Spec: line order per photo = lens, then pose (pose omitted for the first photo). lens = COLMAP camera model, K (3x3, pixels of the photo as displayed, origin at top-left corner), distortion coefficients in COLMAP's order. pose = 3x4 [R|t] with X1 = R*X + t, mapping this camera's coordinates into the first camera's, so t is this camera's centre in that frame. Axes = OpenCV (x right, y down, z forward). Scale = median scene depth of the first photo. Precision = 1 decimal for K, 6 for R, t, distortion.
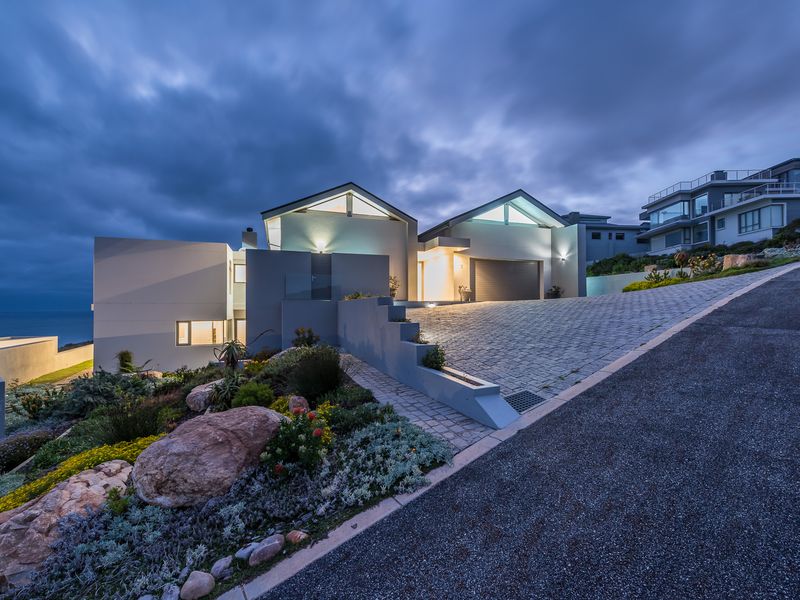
lens RADIAL K [[350.8, 0, 404.3], [0, 350.8, 299.8], [0, 0, 1]] dist [0.011822, -0.002664]
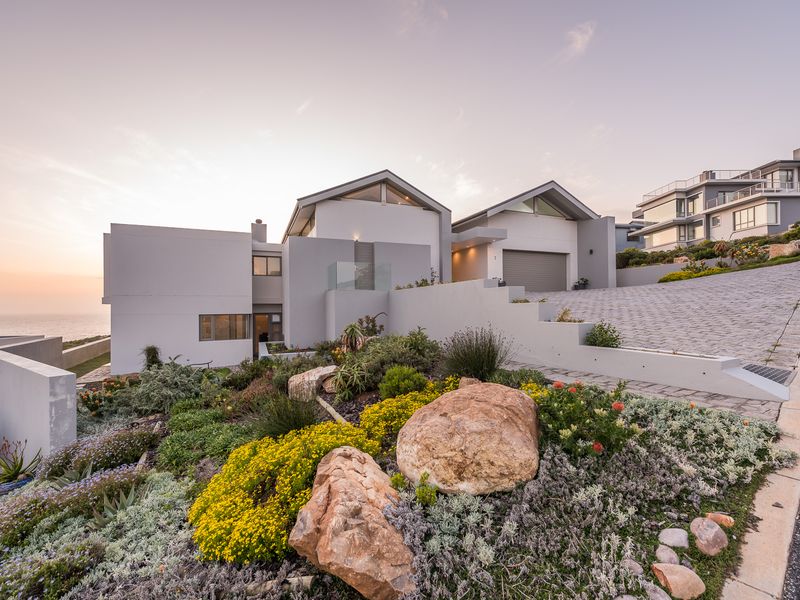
lens RADIAL K [[350.8, 0, 398.5], [0, 350.8, 305.4], [0, 0, 1]] dist [0.011822, -0.002664]
pose [[0.998156, -0.005091, 0.060492, -0.196082], [0.004259, 0.999895, 0.013881, 0.027043], [-0.060556, -0.013598, 0.998072, 0.039512]]
